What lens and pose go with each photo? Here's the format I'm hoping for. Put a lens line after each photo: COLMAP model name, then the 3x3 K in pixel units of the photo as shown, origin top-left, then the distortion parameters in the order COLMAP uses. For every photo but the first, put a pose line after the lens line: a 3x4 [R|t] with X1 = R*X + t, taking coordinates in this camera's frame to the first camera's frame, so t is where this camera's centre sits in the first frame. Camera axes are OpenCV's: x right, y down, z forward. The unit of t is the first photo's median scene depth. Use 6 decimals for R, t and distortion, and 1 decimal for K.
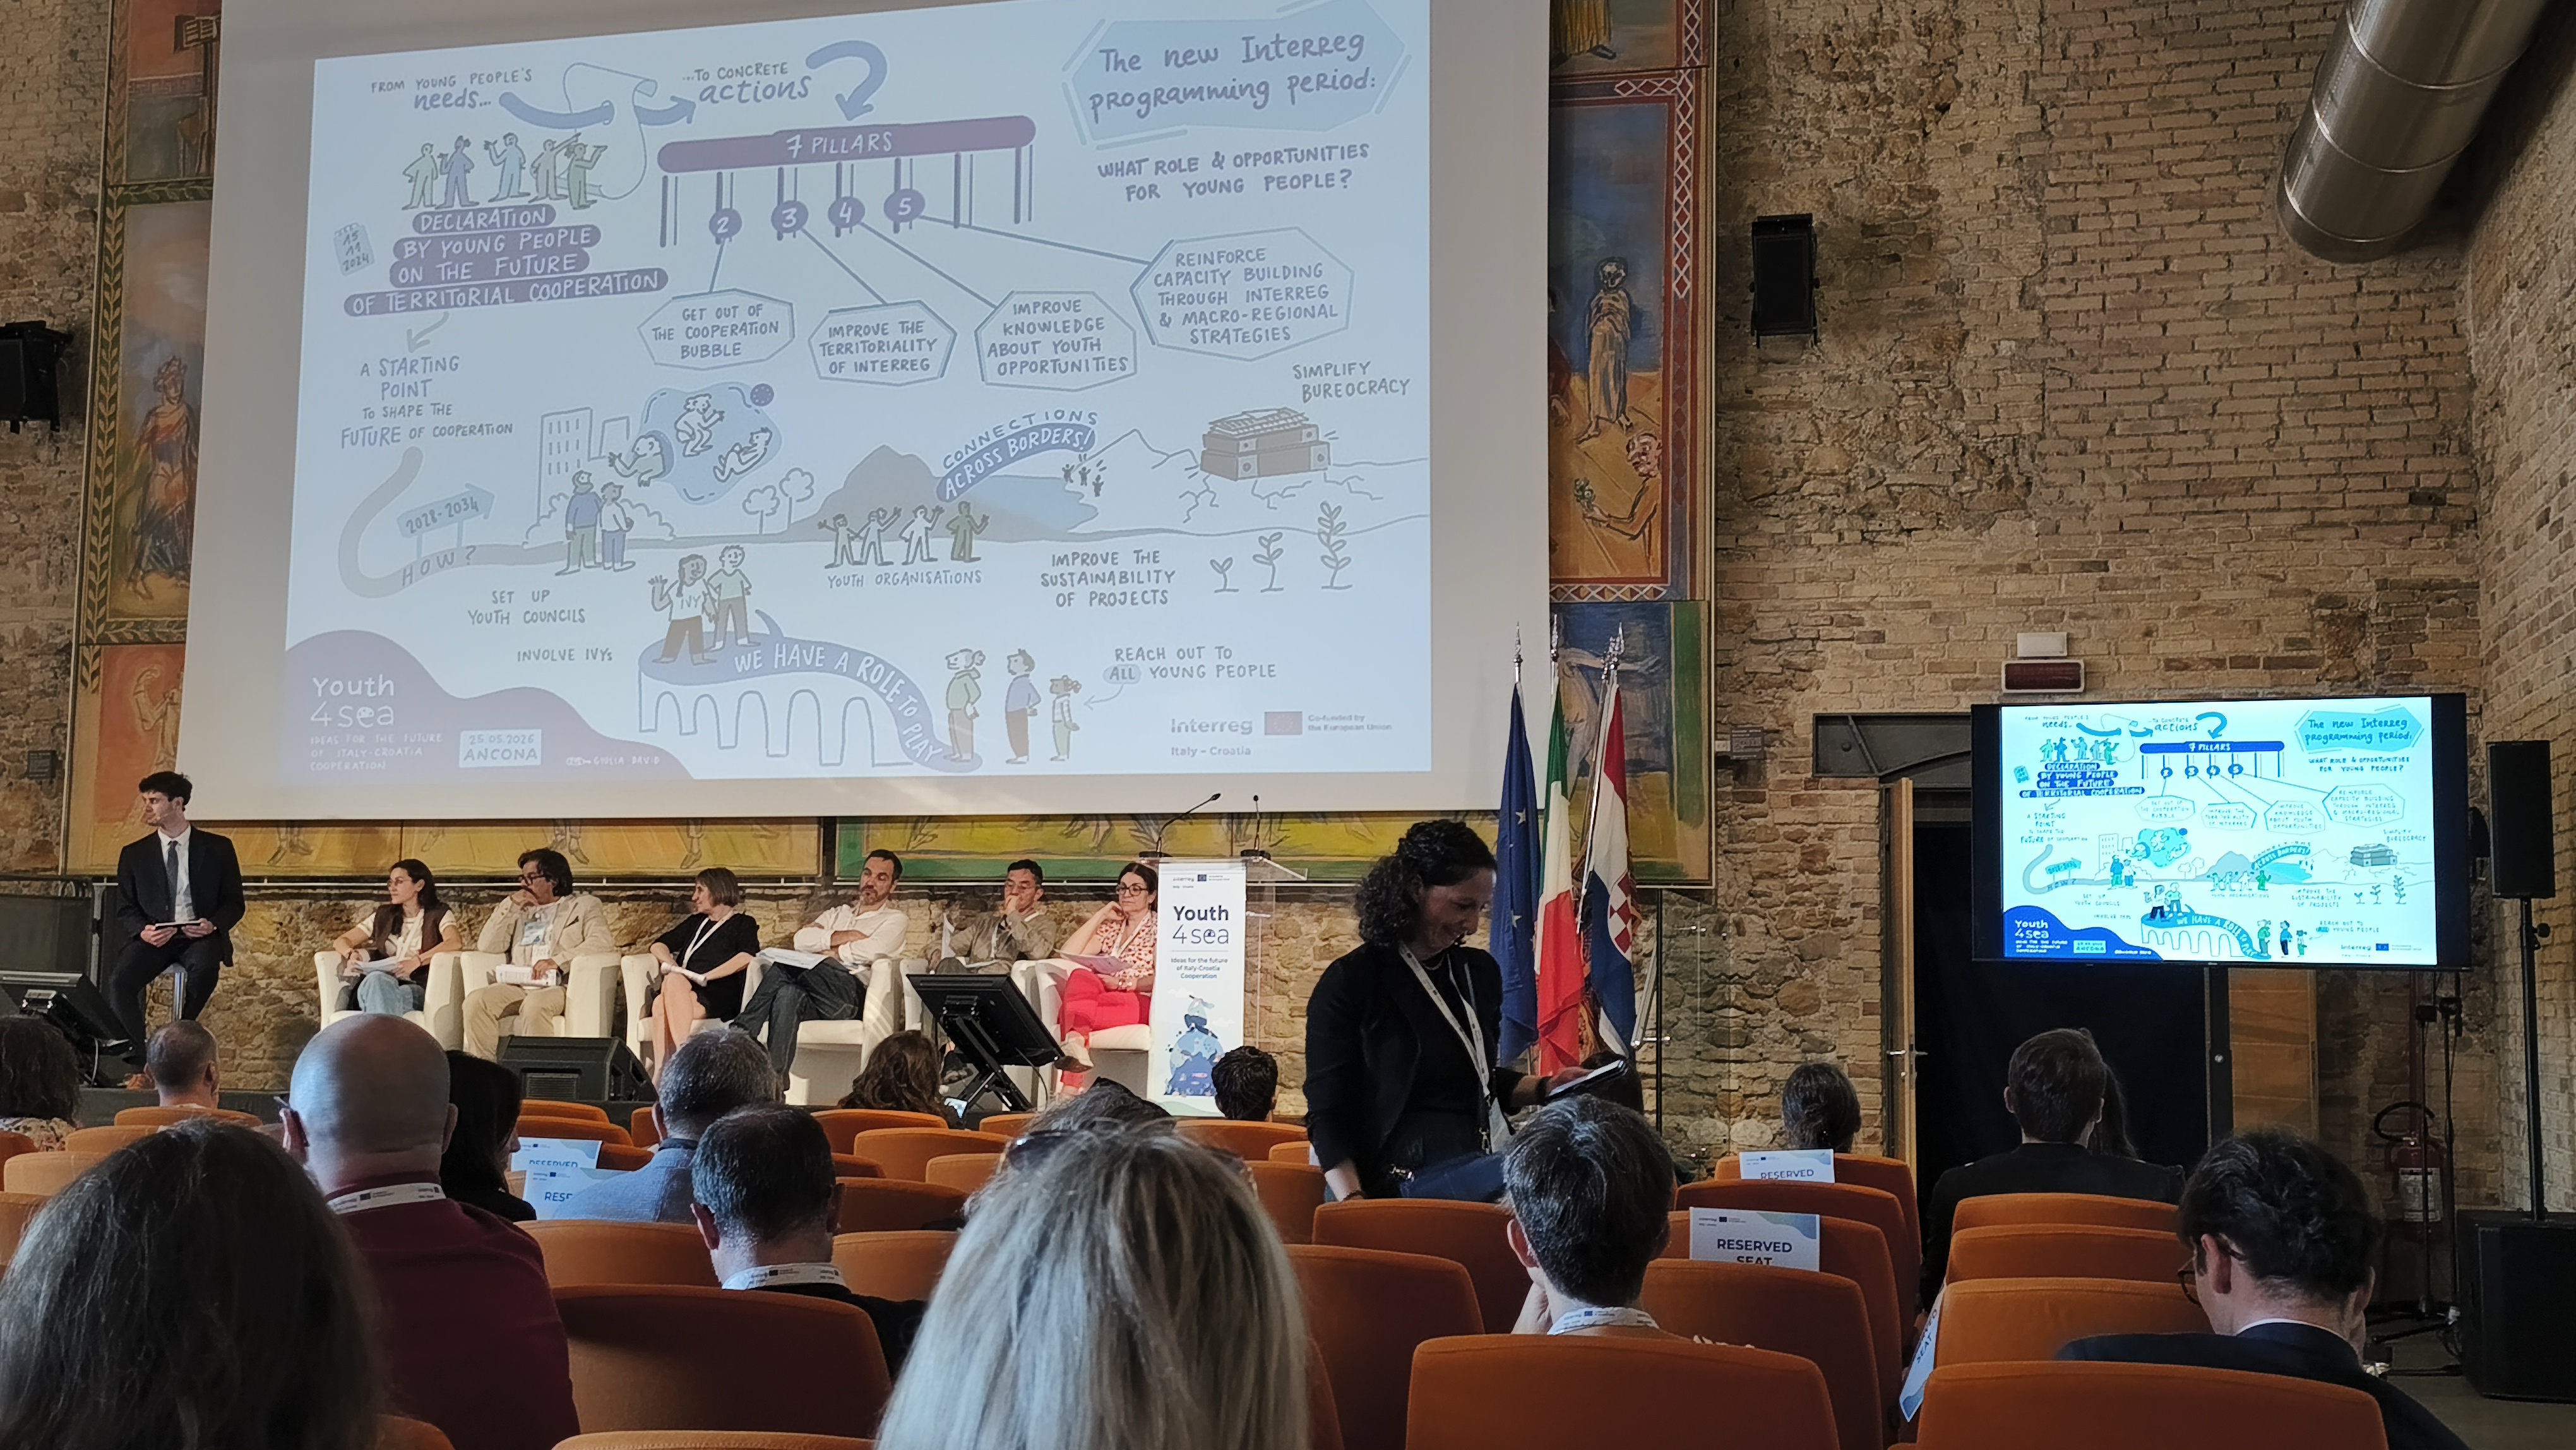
lens RADIAL K [[2696.1, 0, 1285.8], [0, 2696.1, 691.8], [0, 0, 1]] dist [0.148849, -0.395260]
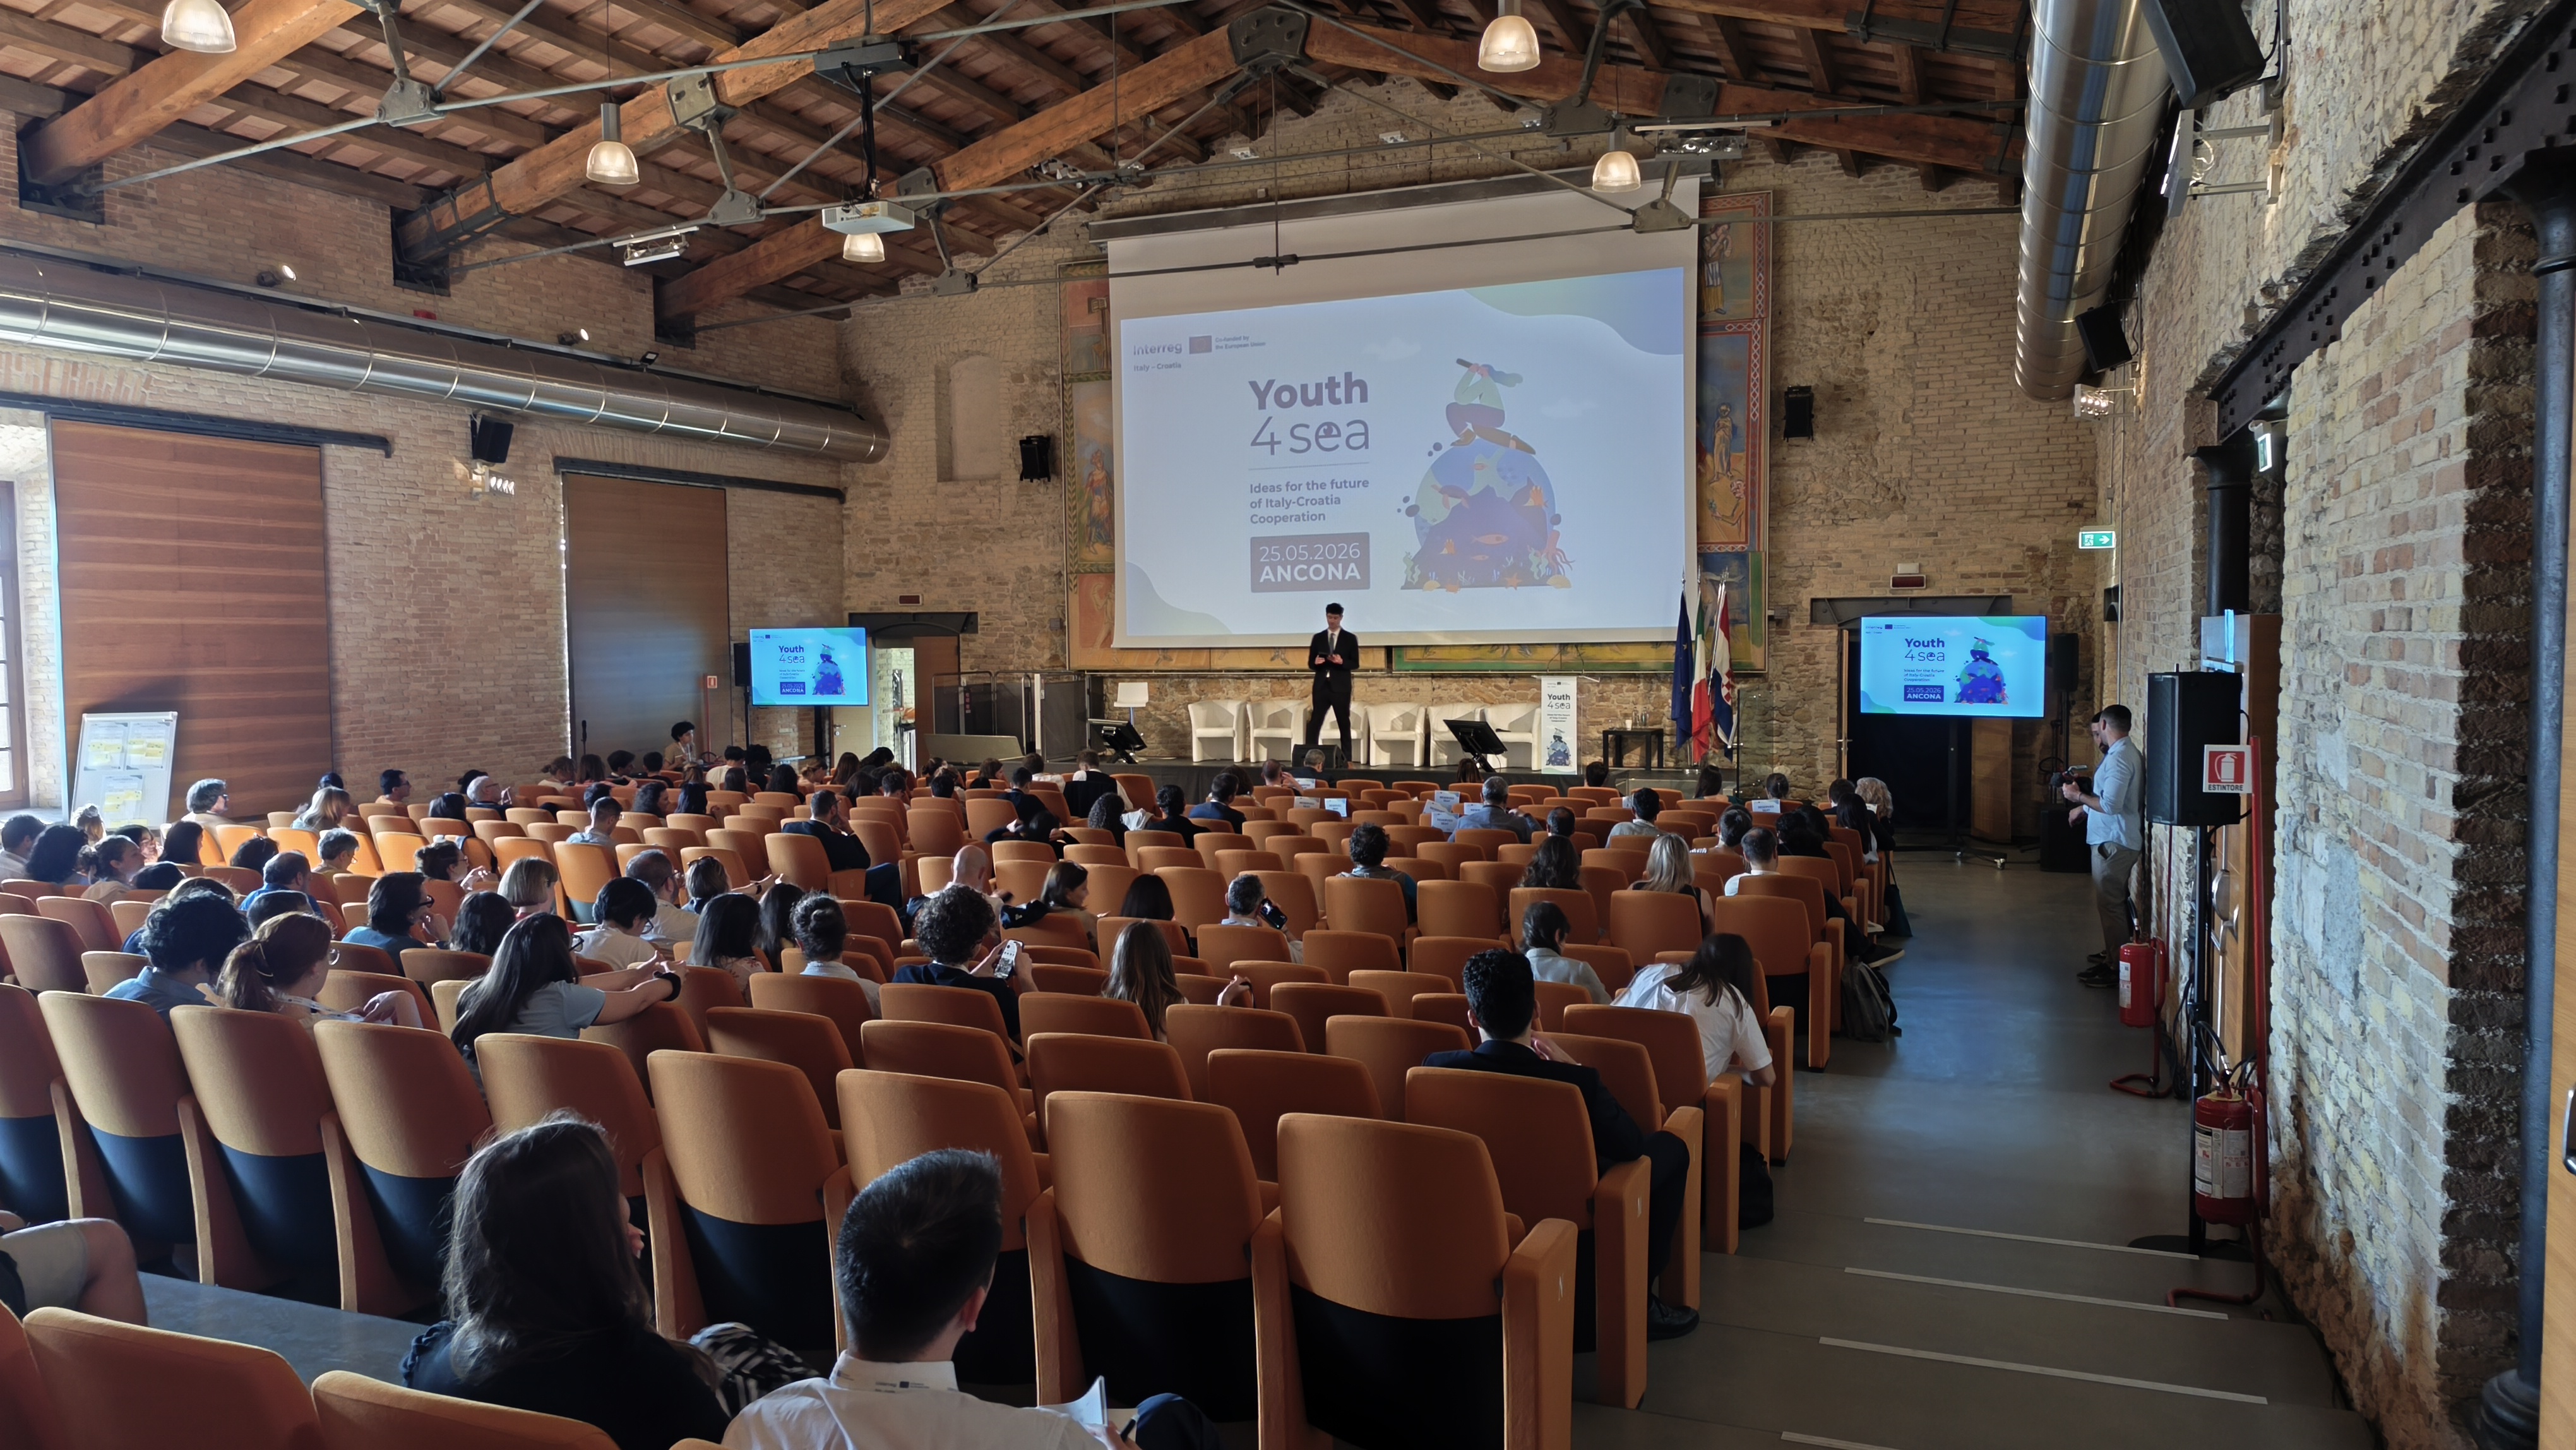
lens RADIAL K [[1747.9, 0, 1288.0], [0, 1747.9, 725.0], [0, 0, 1]] dist [0.050807, -0.001189]
pose [[0.990573, -0.017917, -0.135807, -0.051912], [0.039319, 0.986881, 0.156590, -0.138737], [0.131220, -0.160453, 0.978282, -0.579355]]
